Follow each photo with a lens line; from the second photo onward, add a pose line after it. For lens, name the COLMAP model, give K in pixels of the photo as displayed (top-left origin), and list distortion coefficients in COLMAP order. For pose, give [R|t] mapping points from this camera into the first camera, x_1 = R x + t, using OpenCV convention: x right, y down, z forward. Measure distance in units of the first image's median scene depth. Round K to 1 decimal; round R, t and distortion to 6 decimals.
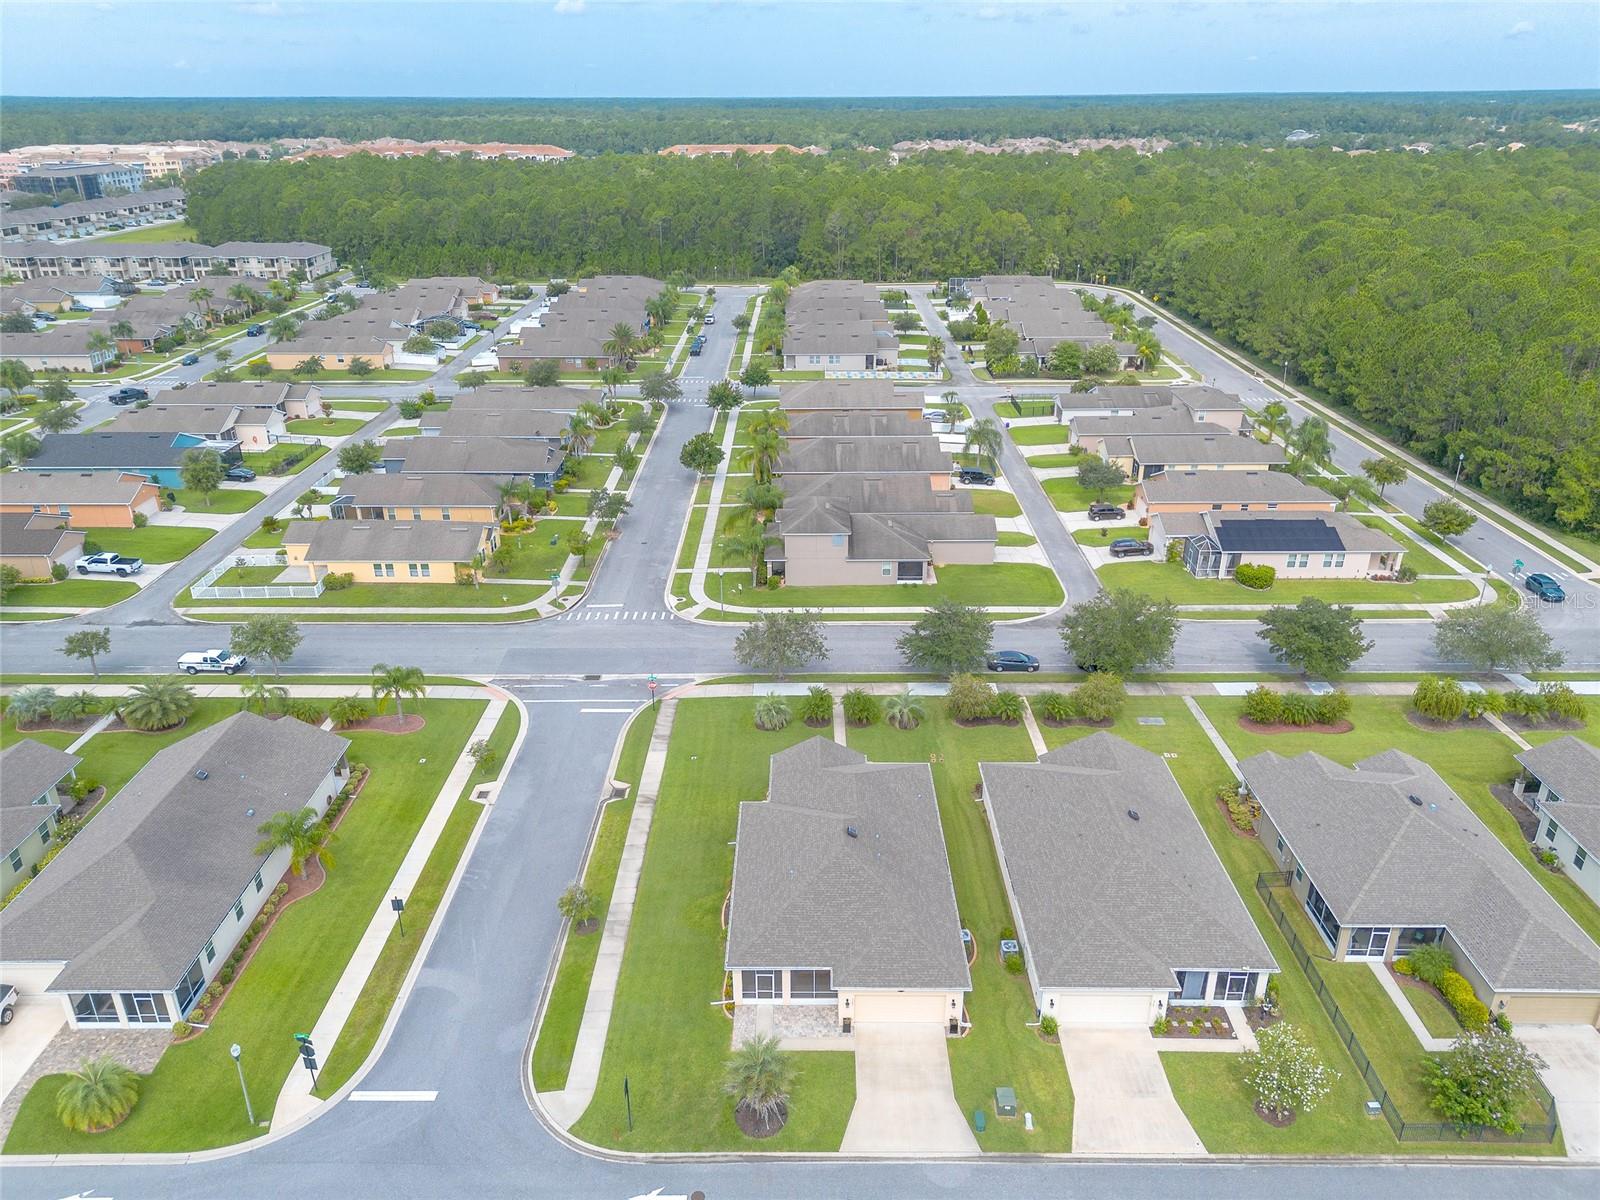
lens RADIAL K [[1129.6, 0, 797.2], [0, 1129.6, 600.4], [0, 0, 1]] dist [0.085086, -0.089760]
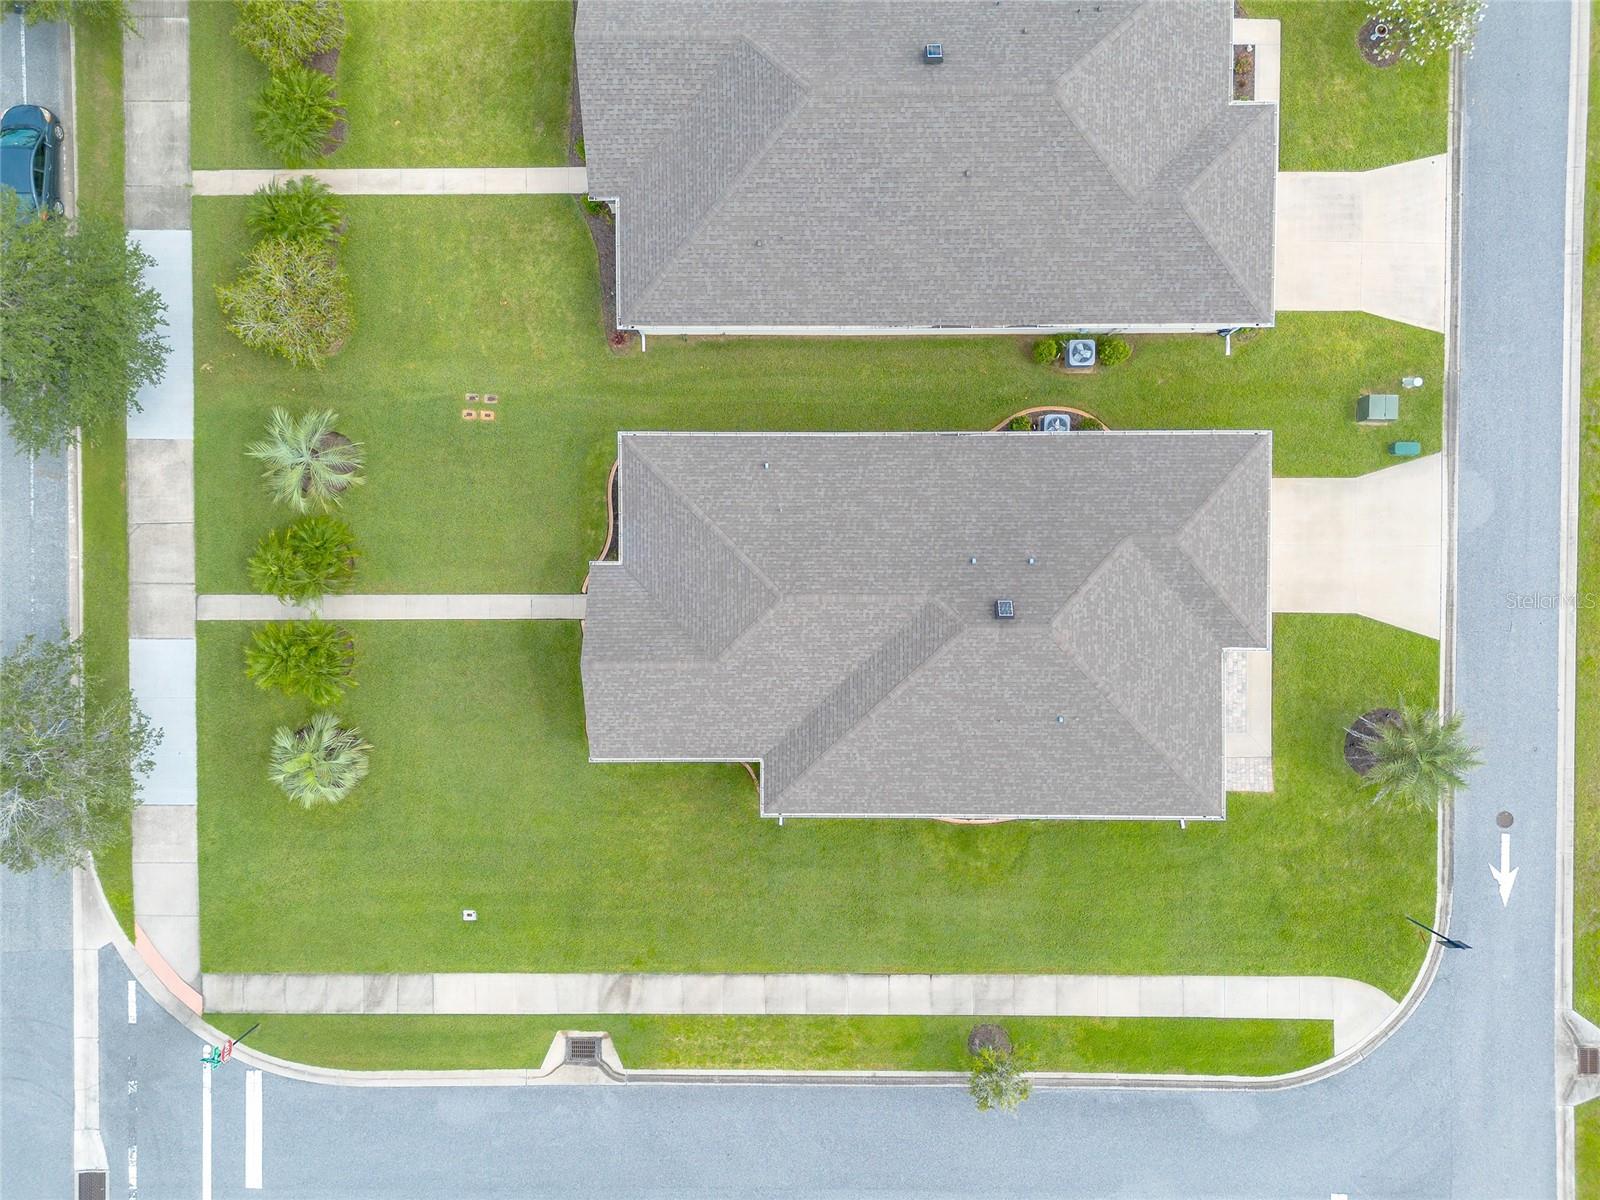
lens RADIAL K [[1129.6, 0, 797.2], [0, 1129.6, 600.4], [0, 0, 1]] dist [0.085086, -0.089760]
pose [[-0.006417, -0.999944, -0.008401, 0.033131], [0.409957, -0.010293, 0.912047, -0.178881], [-0.912082, 0.002409, 0.410000, 0.495639]]
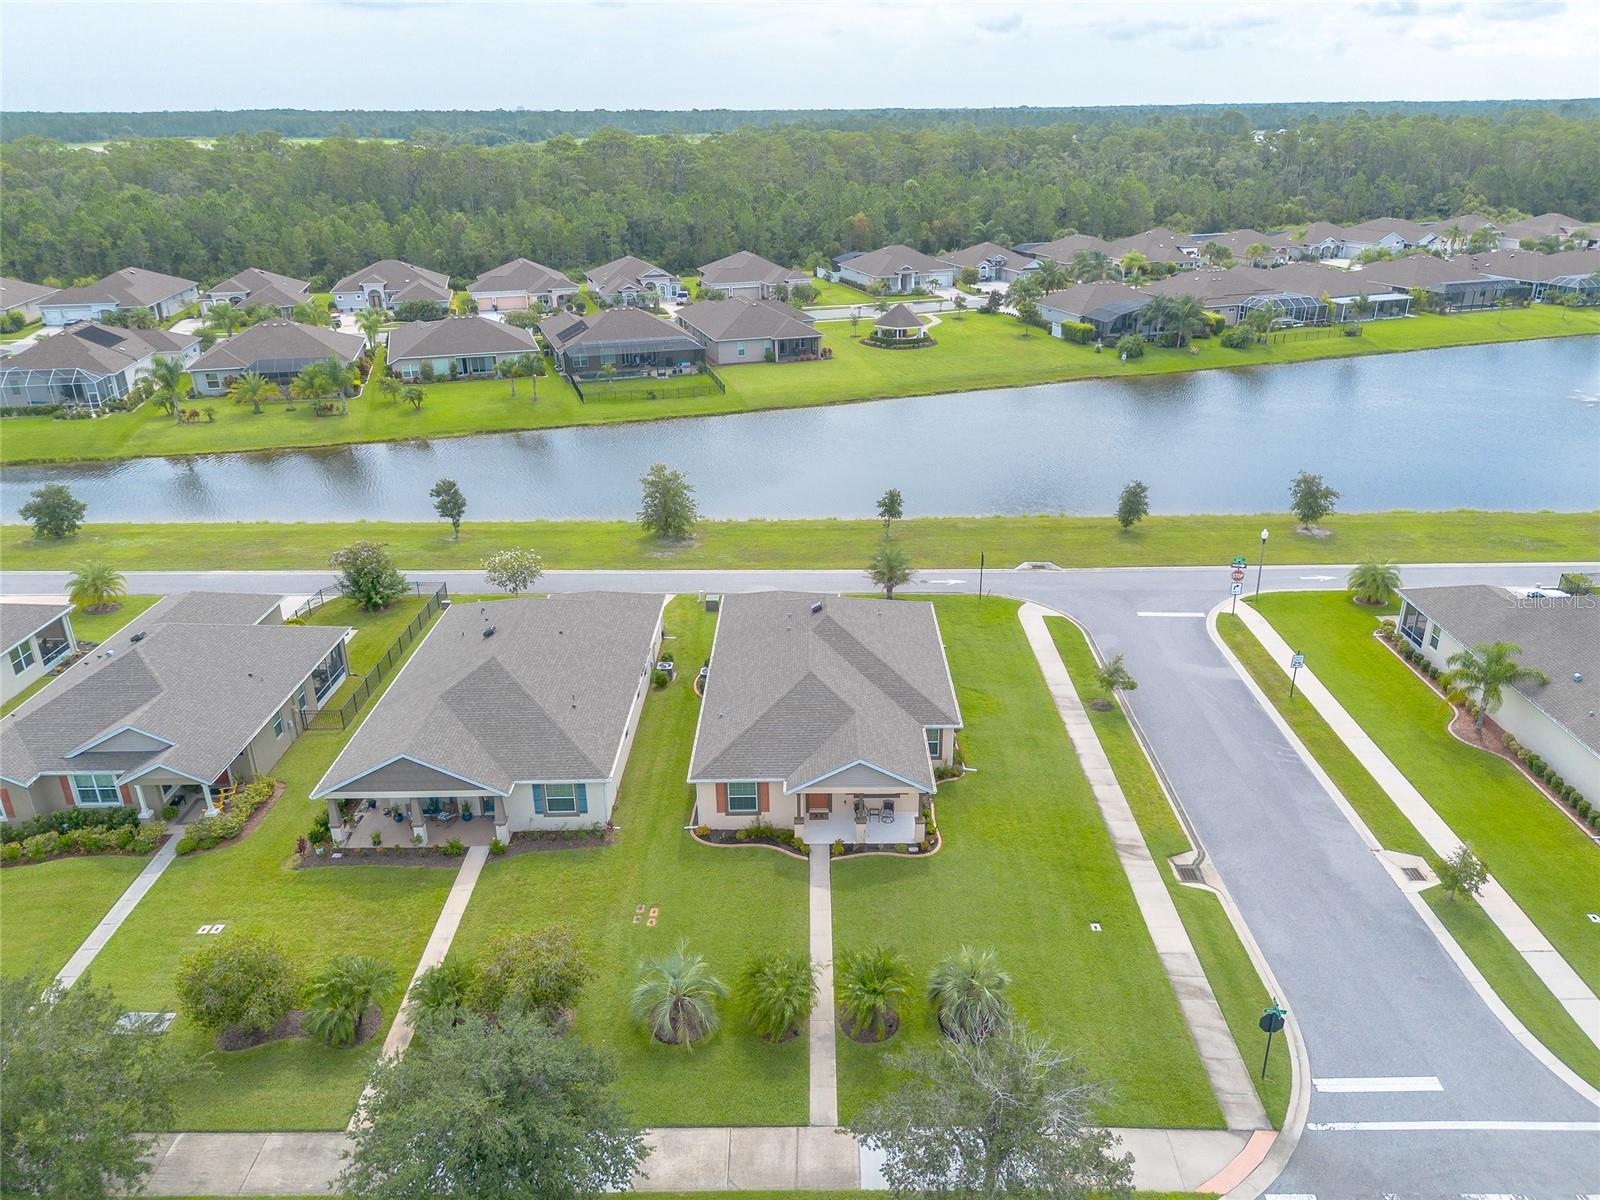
lens RADIAL K [[1151.8, 0, 817.2], [0, 1151.8, 597.6], [0, 0, 1]] dist [0.088130, -0.096752]
pose [[-0.999870, 0.015230, -0.005374, 0.030518], [0.006521, 0.685127, 0.728394, -0.272872], [0.014775, 0.728264, -0.685137, 0.928000]]
